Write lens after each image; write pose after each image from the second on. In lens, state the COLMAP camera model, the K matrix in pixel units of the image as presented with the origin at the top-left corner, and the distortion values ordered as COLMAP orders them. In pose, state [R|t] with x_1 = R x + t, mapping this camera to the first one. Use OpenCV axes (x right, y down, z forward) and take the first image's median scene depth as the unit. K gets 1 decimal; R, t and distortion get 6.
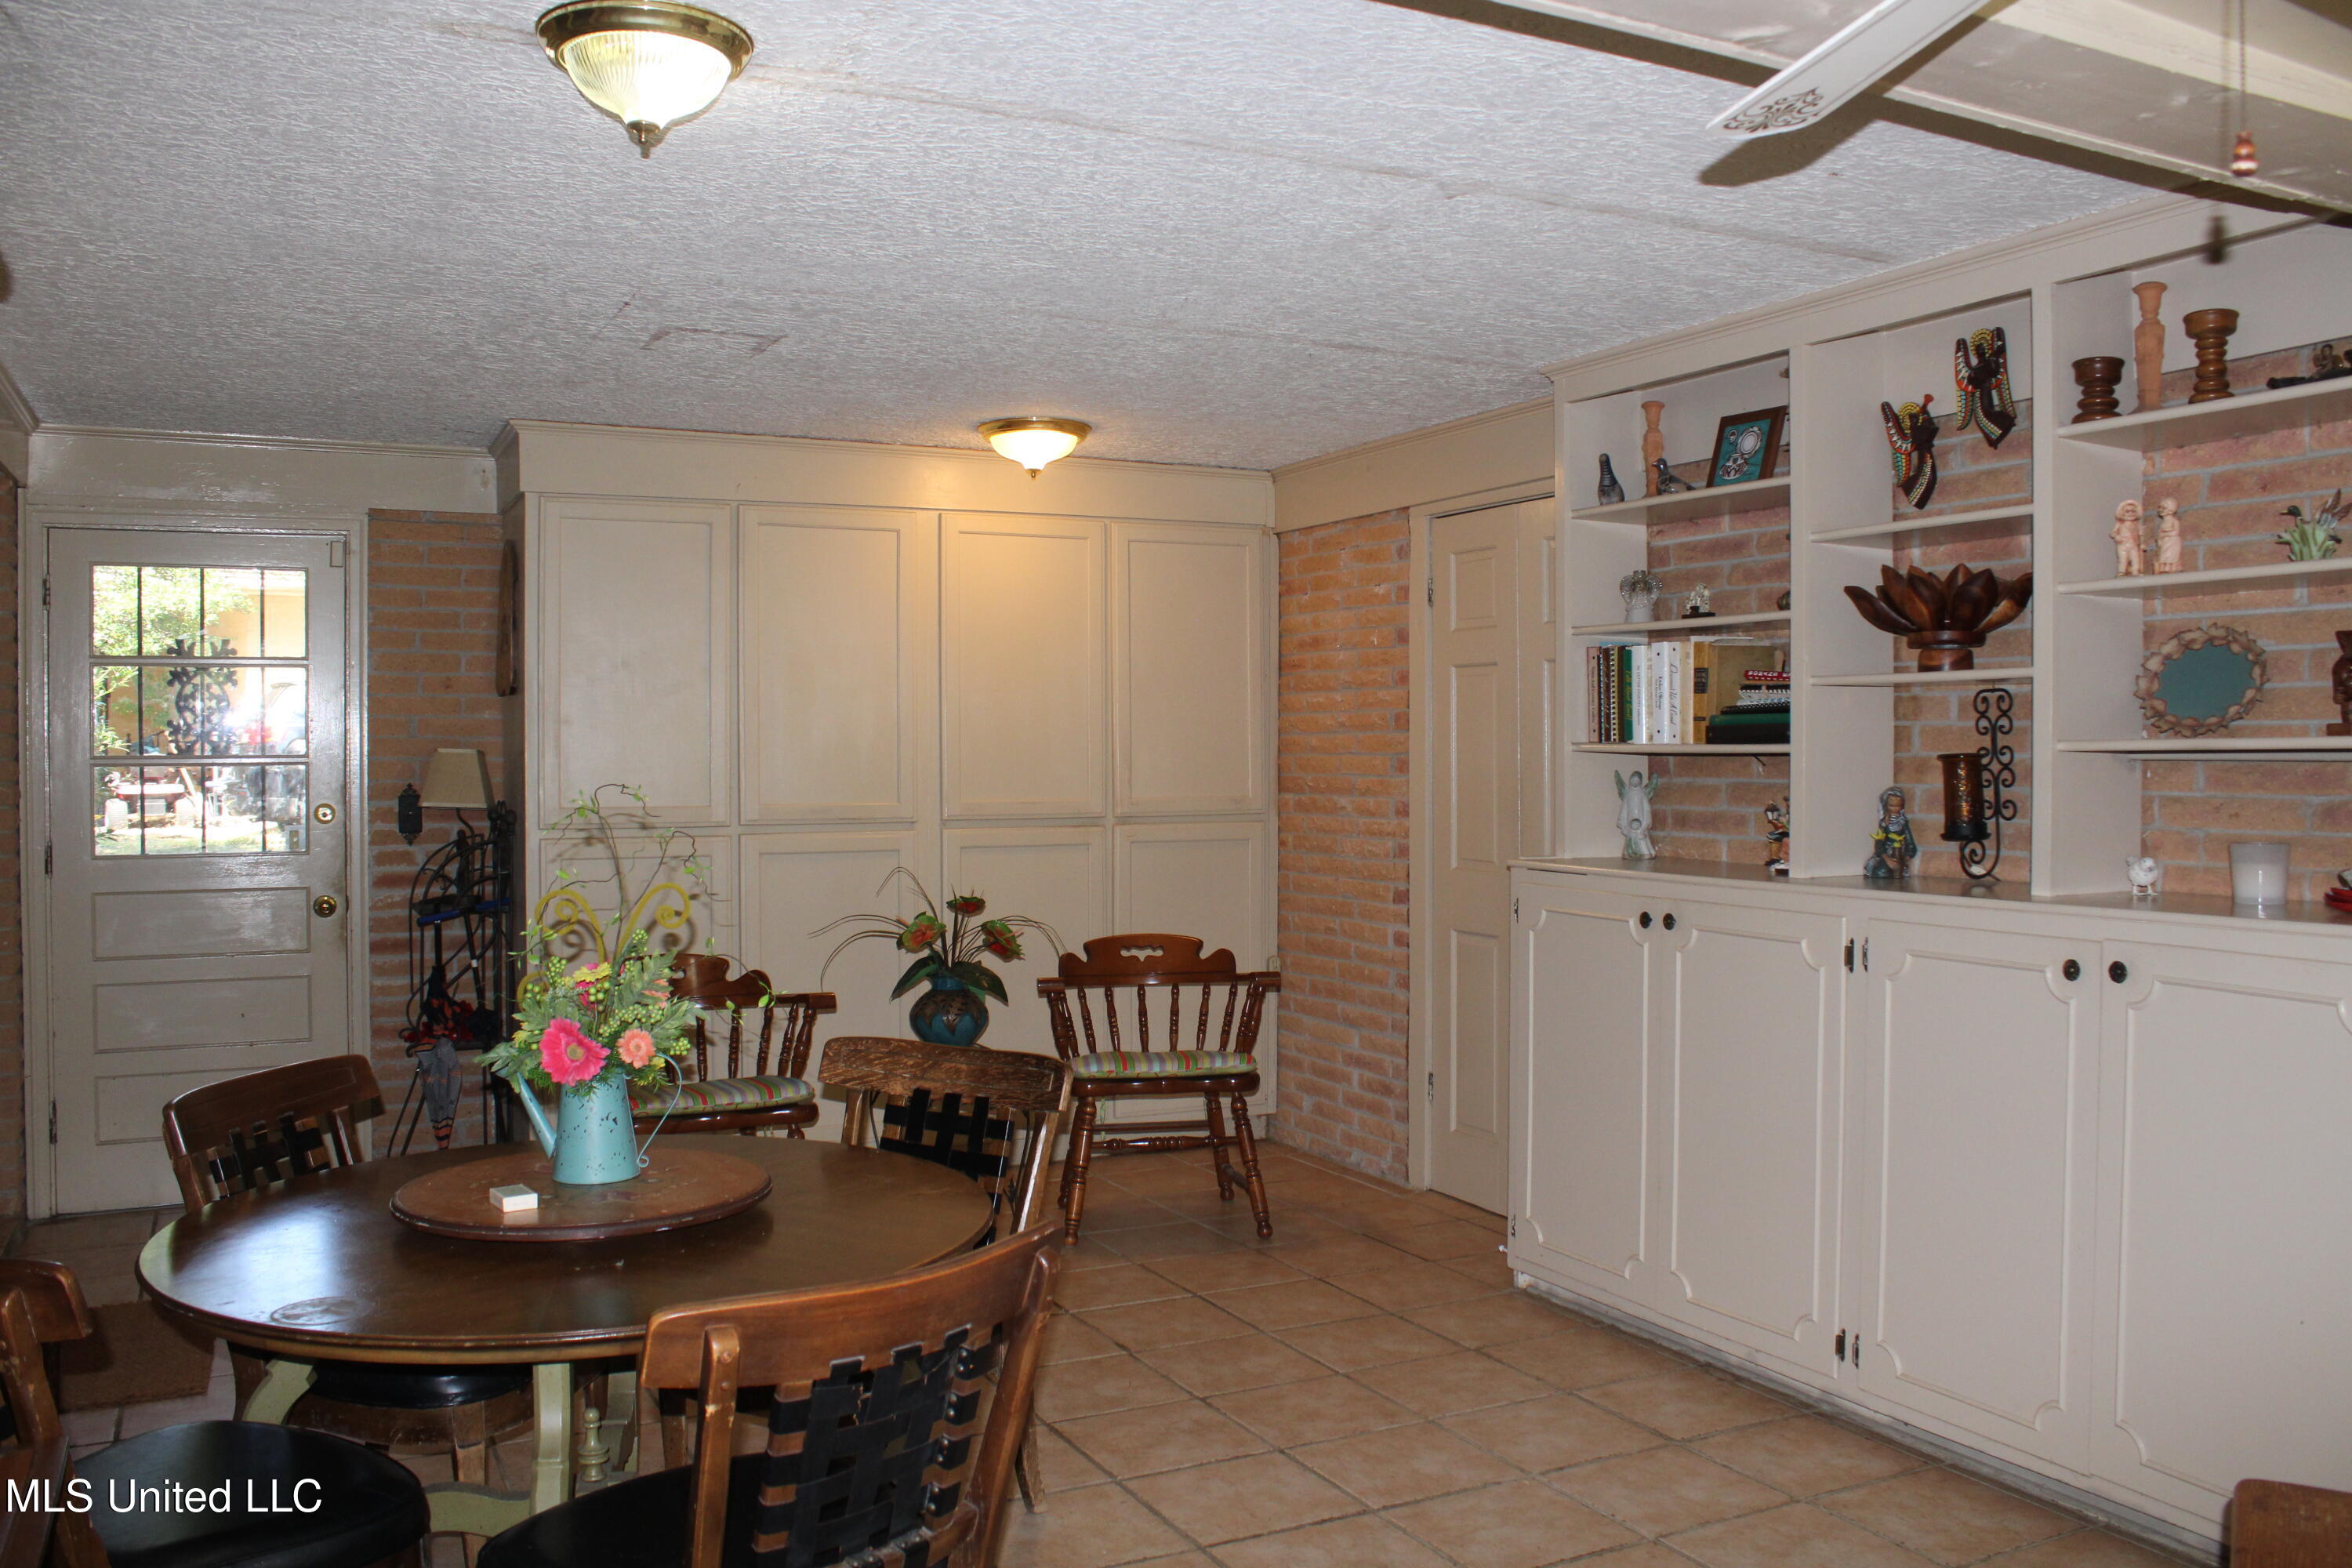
lens RADIAL K [[1935.0, 0, 1195.9], [0, 1935.0, 758.4], [0, 0, 1]] dist [-0.167643, 0.149133]
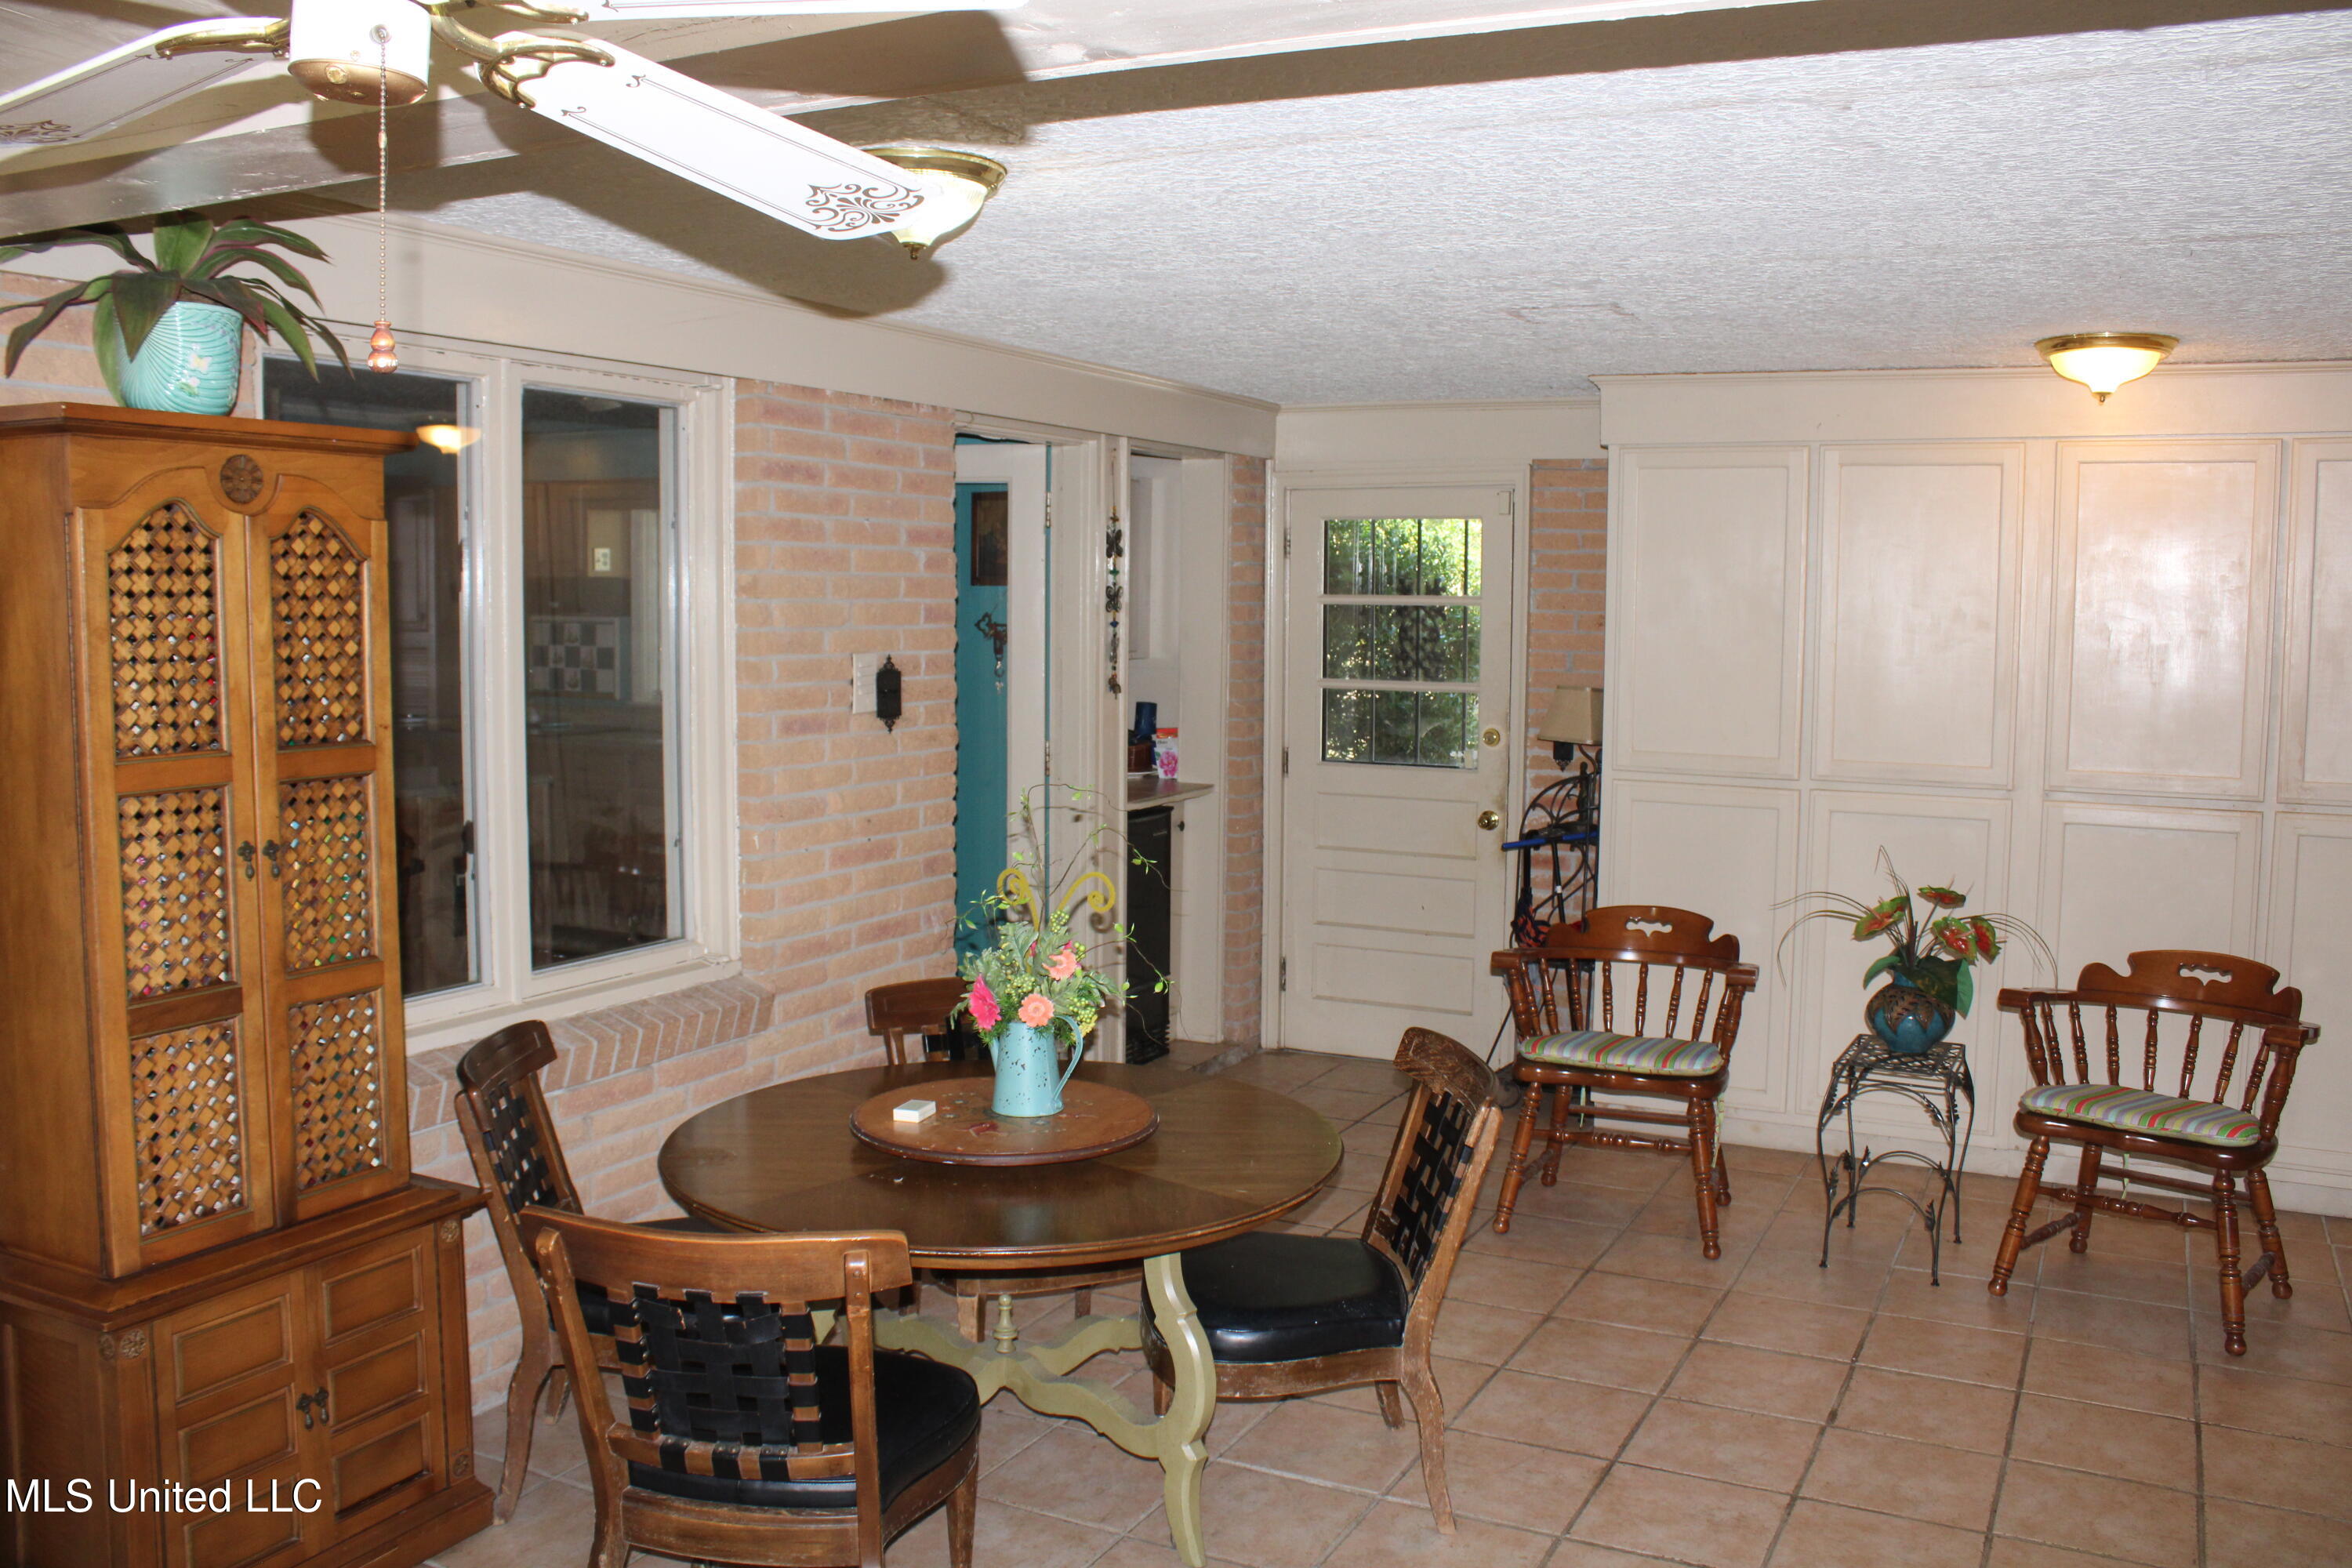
lens RADIAL K [[1935.0, 0, 1195.9], [0, 1935.0, 758.4], [0, 0, 1]] dist [-0.167643, 0.149133]
pose [[0.591702, 0.078524, -0.802324, 0.361355], [-0.017241, 0.996250, 0.084788, -0.053907], [0.805973, -0.036336, 0.590836, 0.191741]]
